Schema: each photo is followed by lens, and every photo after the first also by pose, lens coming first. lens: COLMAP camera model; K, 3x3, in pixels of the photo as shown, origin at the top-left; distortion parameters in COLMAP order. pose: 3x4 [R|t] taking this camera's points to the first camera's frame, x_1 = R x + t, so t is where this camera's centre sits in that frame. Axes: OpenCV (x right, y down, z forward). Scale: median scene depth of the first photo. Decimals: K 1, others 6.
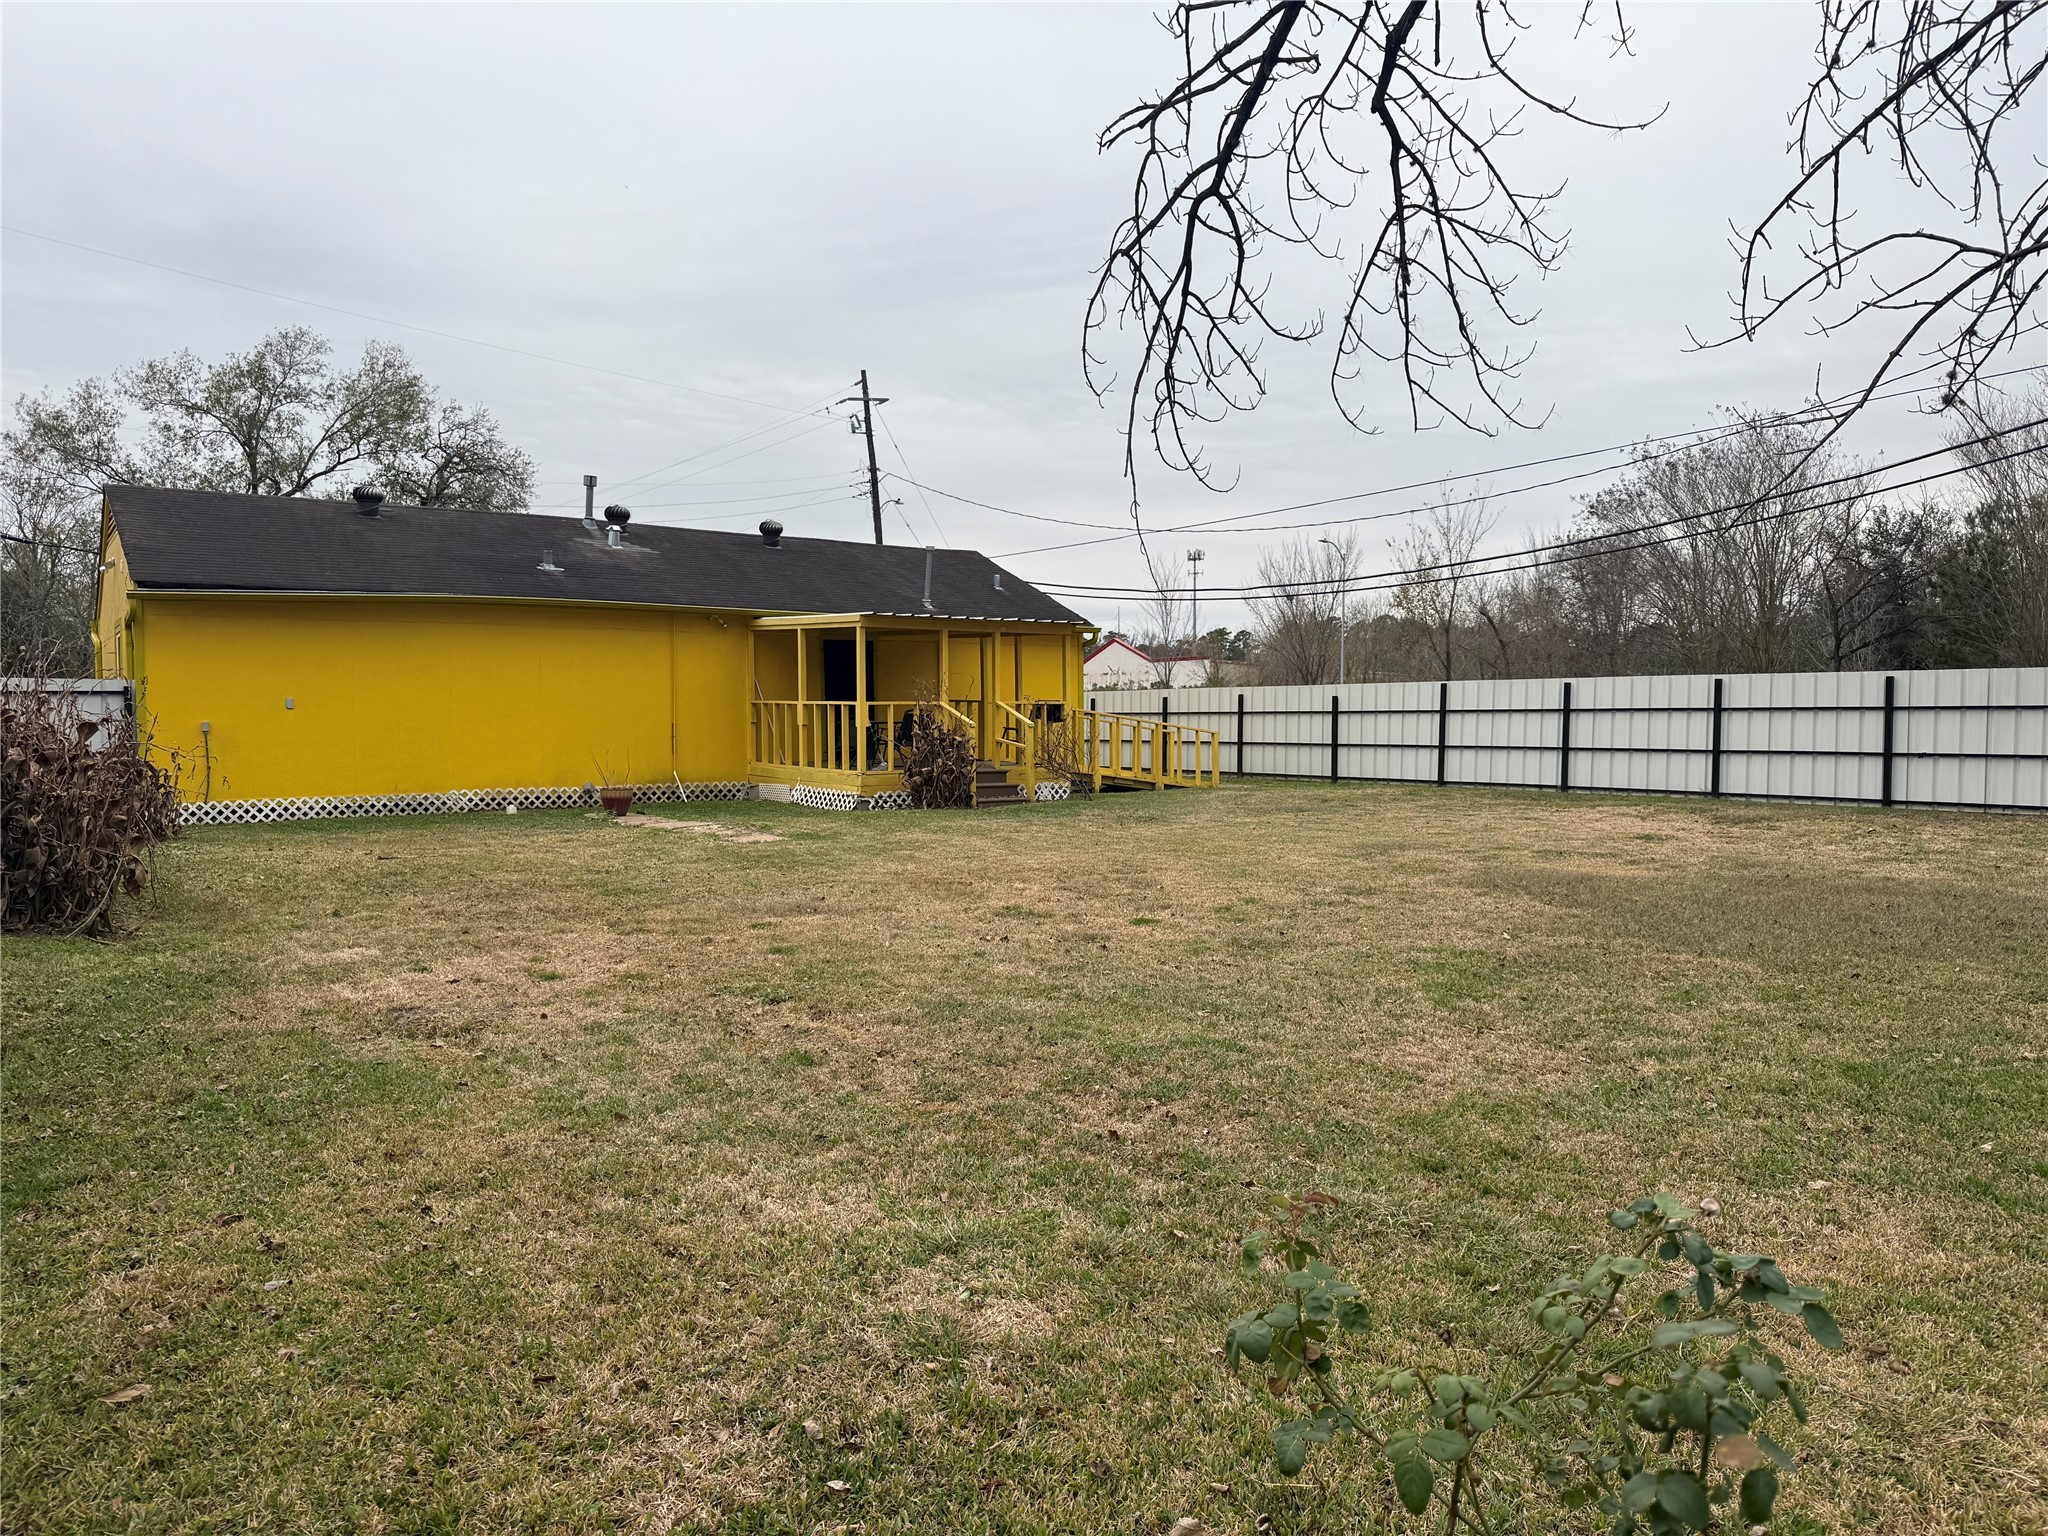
lens RADIAL K [[1420.7, 0, 1027.2], [0, 1420.7, 773.6], [0, 0, 1]] dist [0.135320, -0.206725]
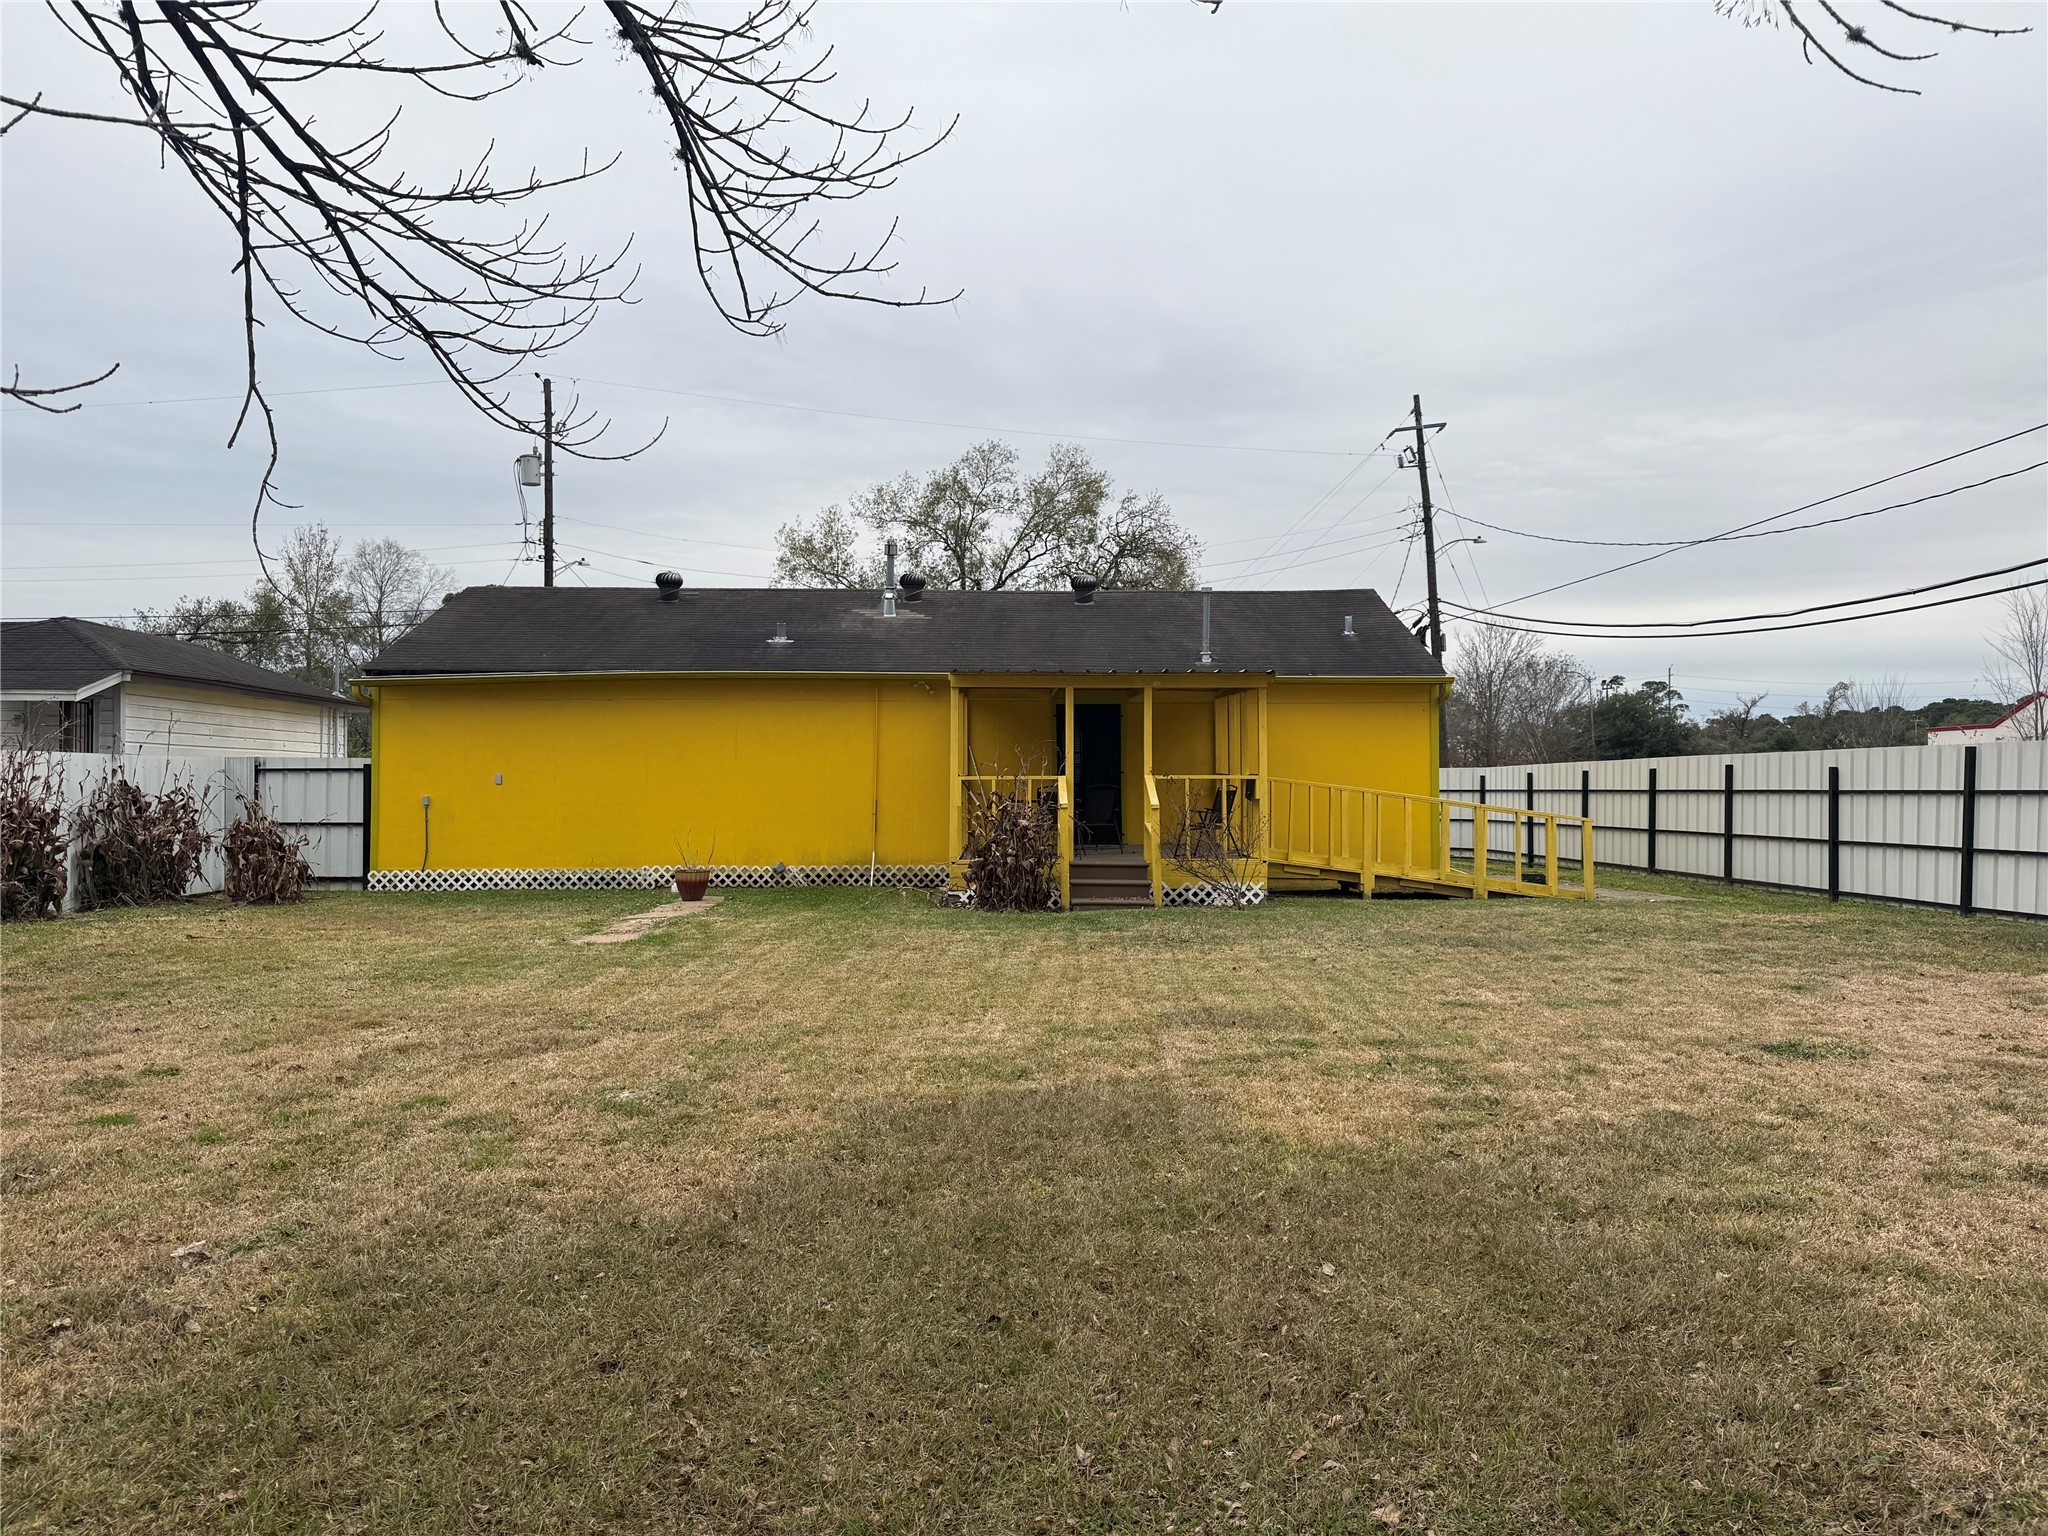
lens RADIAL K [[1420.7, 0, 1027.2], [0, 1420.7, 773.6], [0, 0, 1]] dist [0.135320, -0.206725]
pose [[0.820582, -0.001260, -0.571527, 0.376673], [-0.027239, 0.998775, -0.041310, -0.017982], [0.570879, 0.049466, 0.819542, 0.315419]]
